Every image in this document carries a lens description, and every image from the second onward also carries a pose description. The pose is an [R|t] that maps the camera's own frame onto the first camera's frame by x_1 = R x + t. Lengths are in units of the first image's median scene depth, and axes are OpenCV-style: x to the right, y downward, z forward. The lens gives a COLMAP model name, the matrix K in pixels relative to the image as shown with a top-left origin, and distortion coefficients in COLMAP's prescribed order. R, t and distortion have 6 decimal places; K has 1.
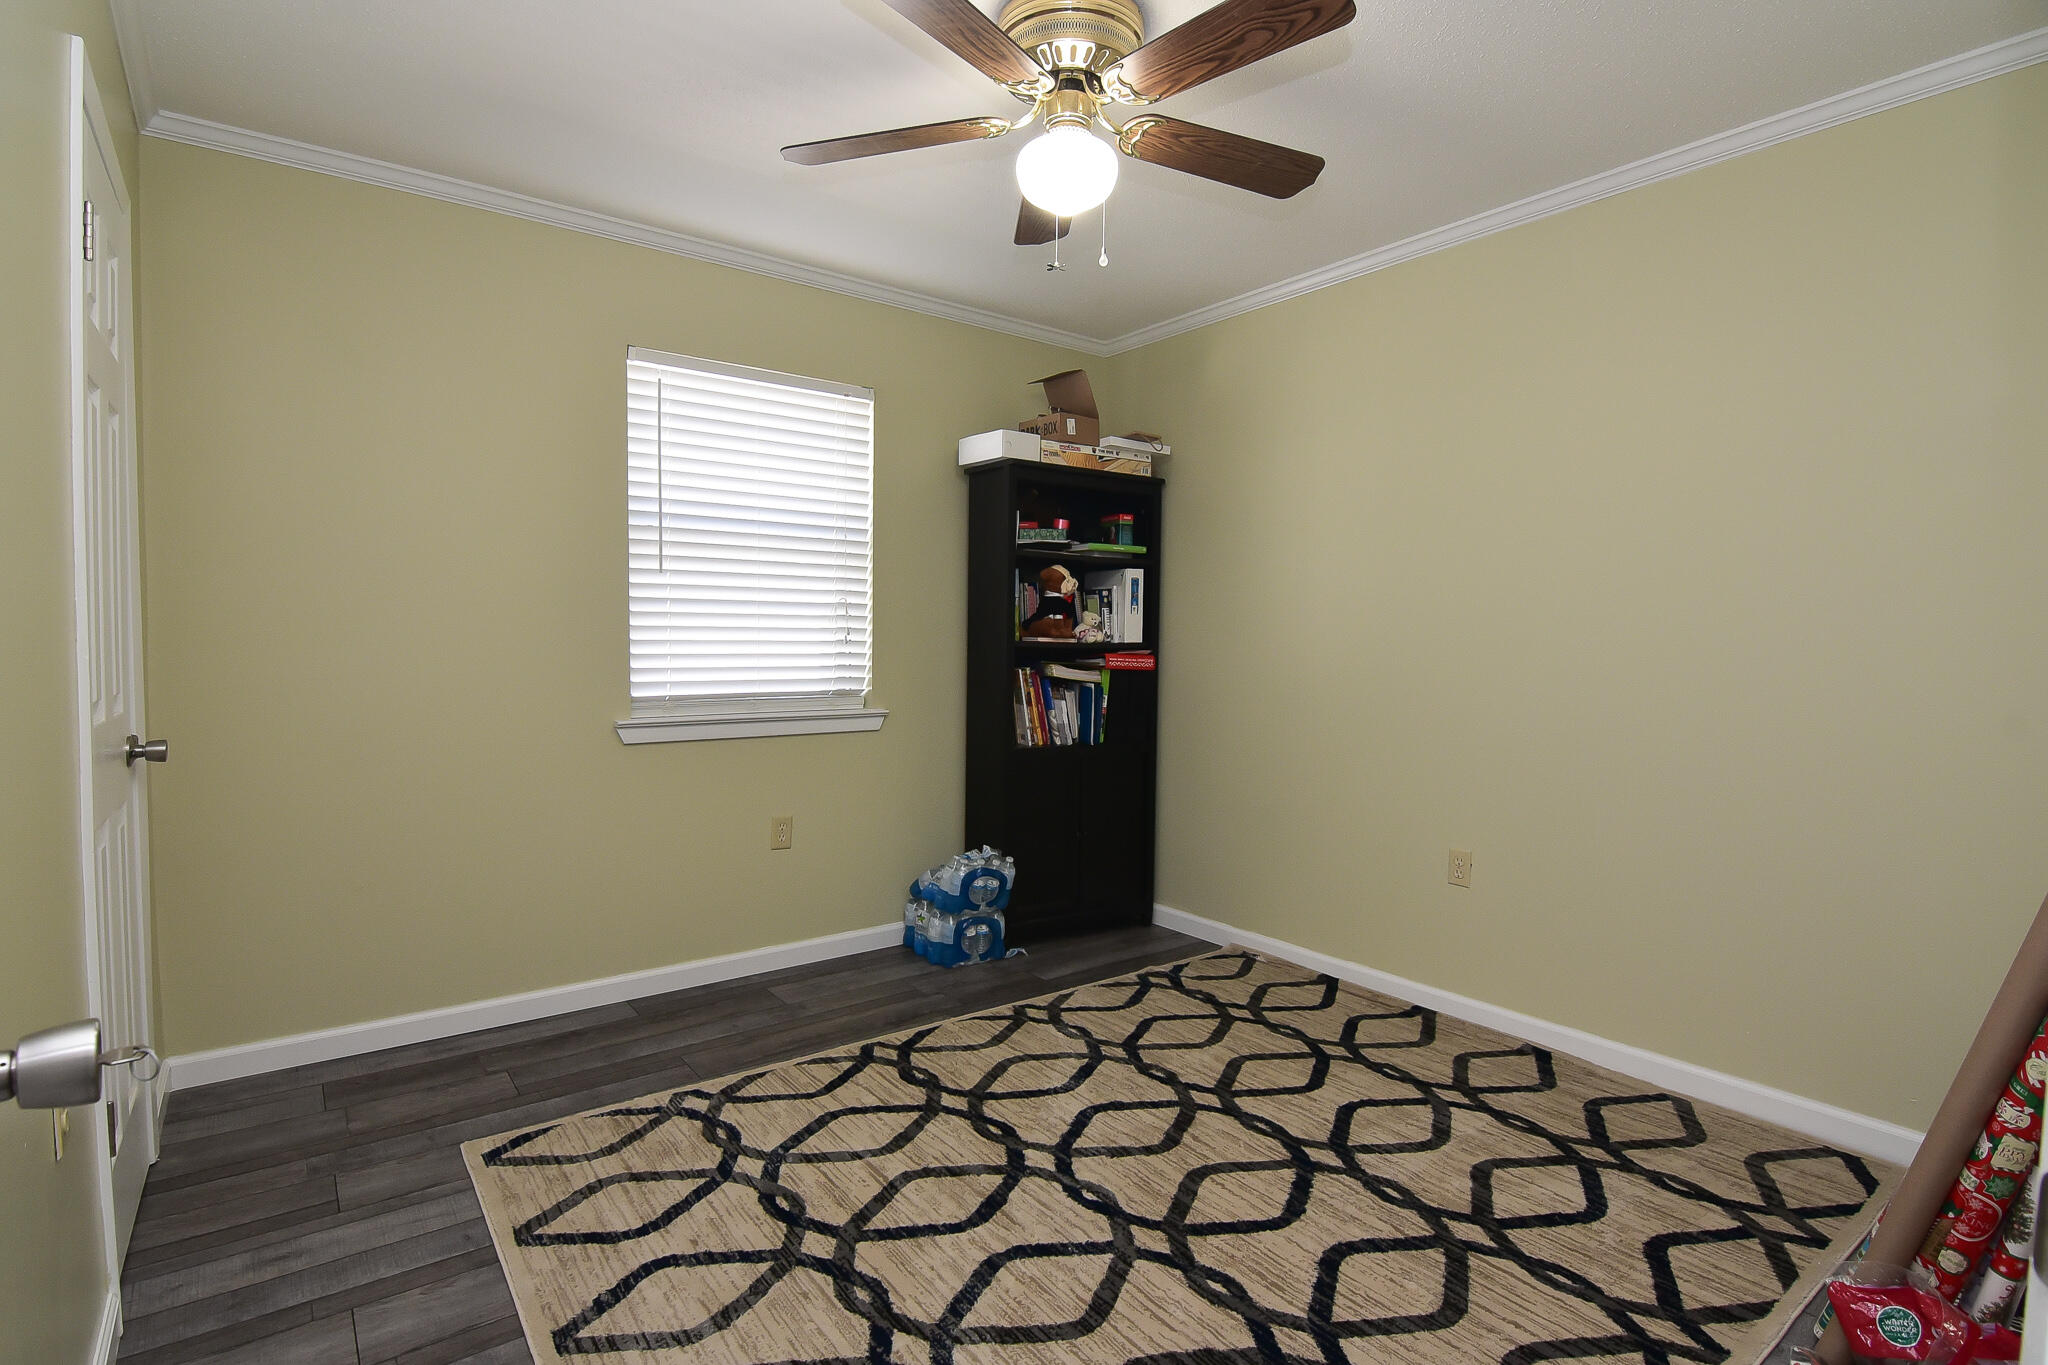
lens RADIAL K [[1010.4, 0, 1024.0], [0, 1010.4, 682.5], [0, 0, 1]] dist [-0.000930, -0.010842]
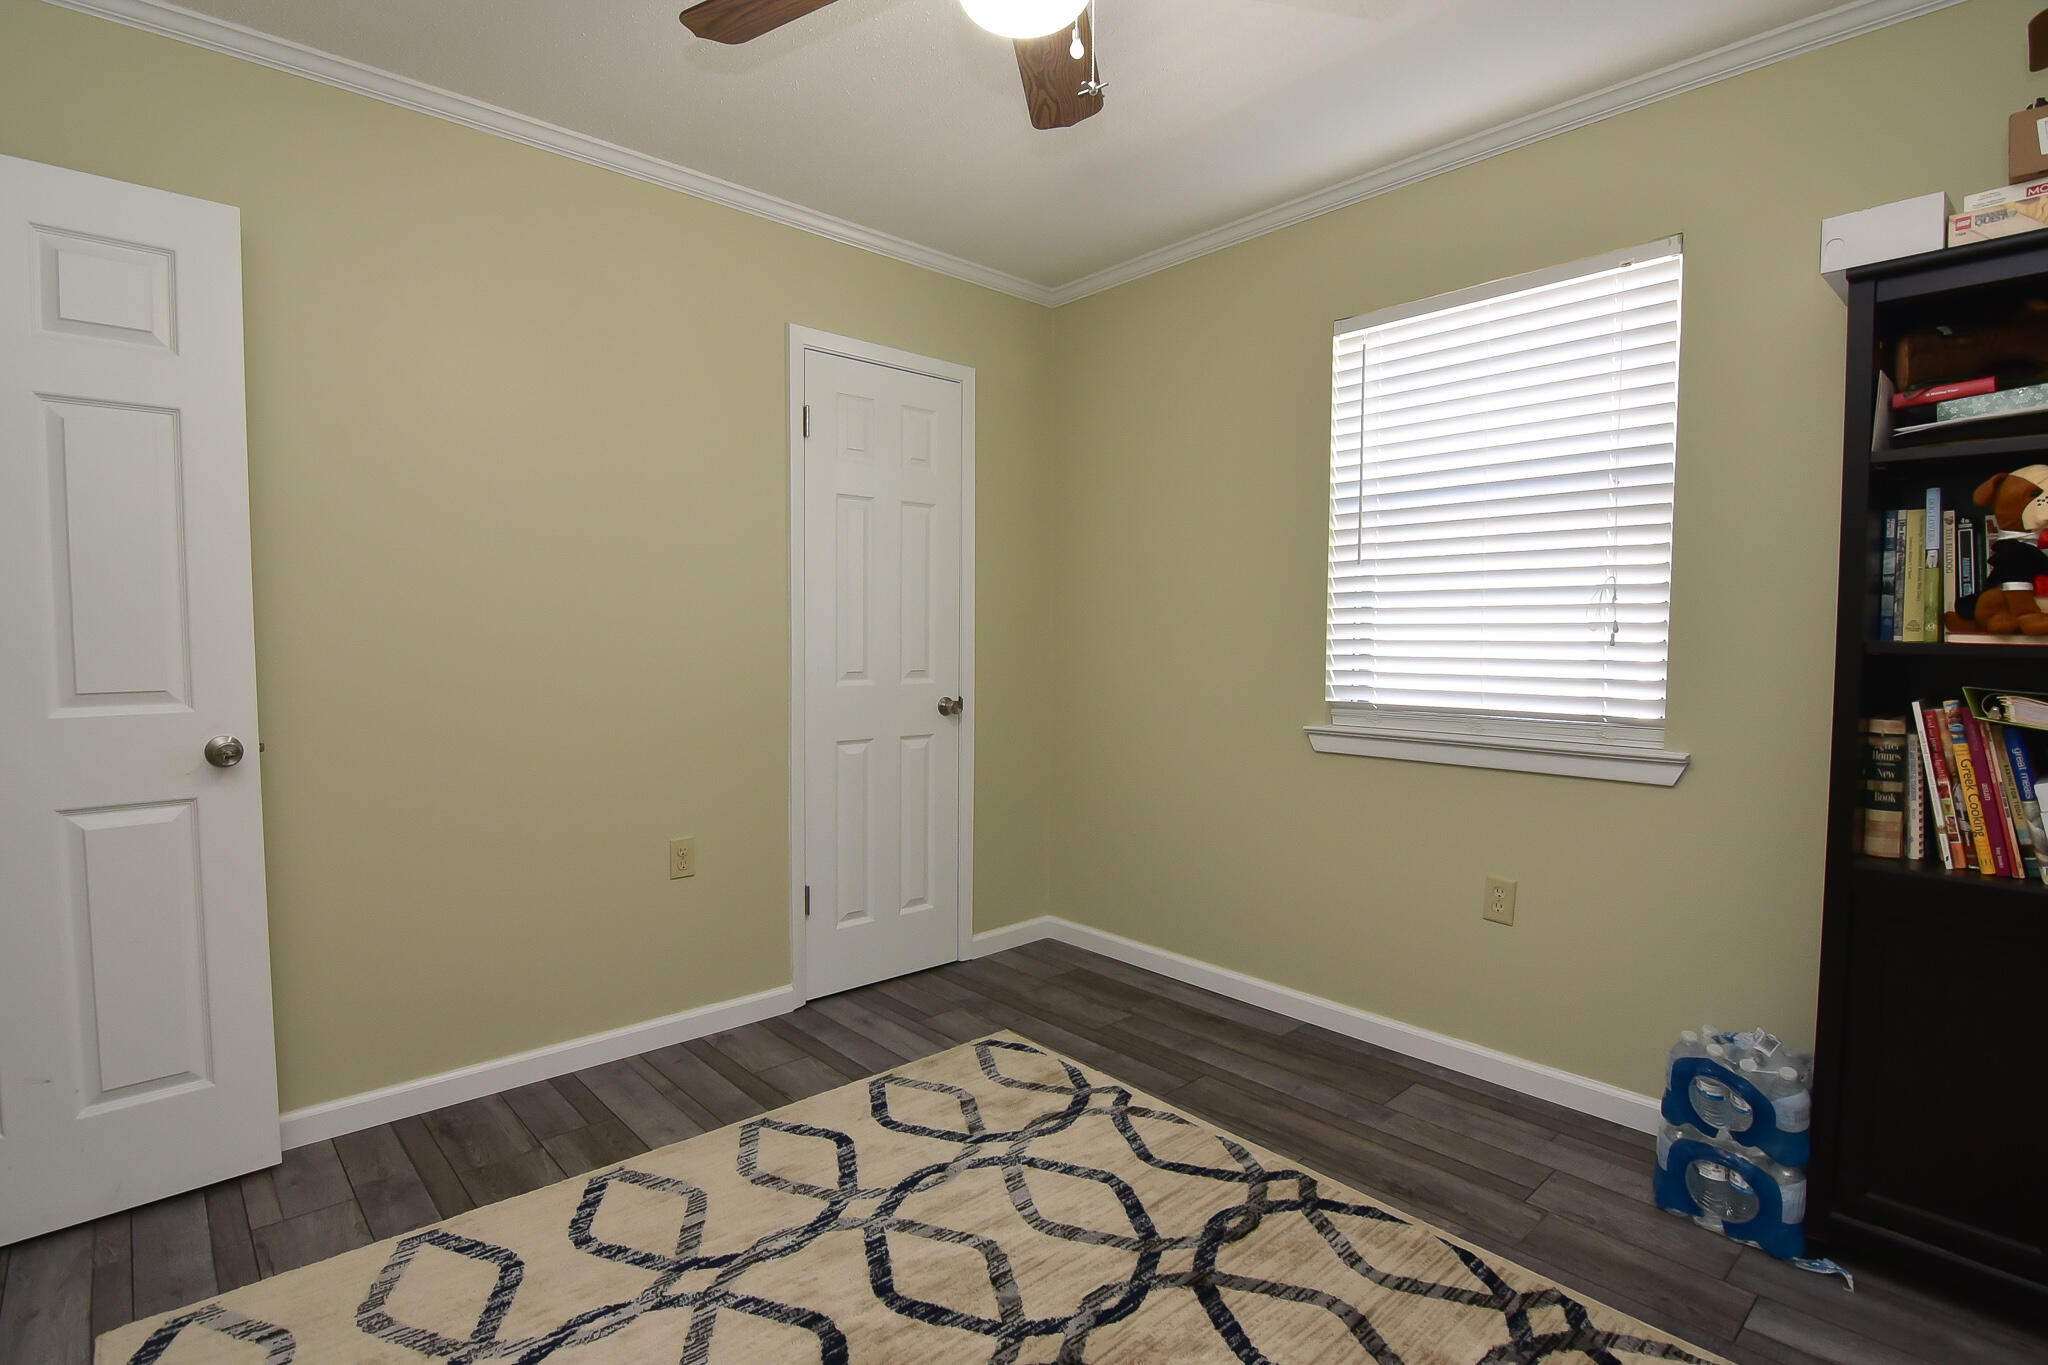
lens RADIAL K [[1010.4, 0, 1024.0], [0, 1010.4, 682.5], [0, 0, 1]] dist [-0.000930, -0.010842]
pose [[0.070878, 0.037525, -0.996779, 0.522782], [-0.047038, 0.998306, 0.034238, -0.022467], [0.996375, 0.044460, 0.072523, 0.664320]]
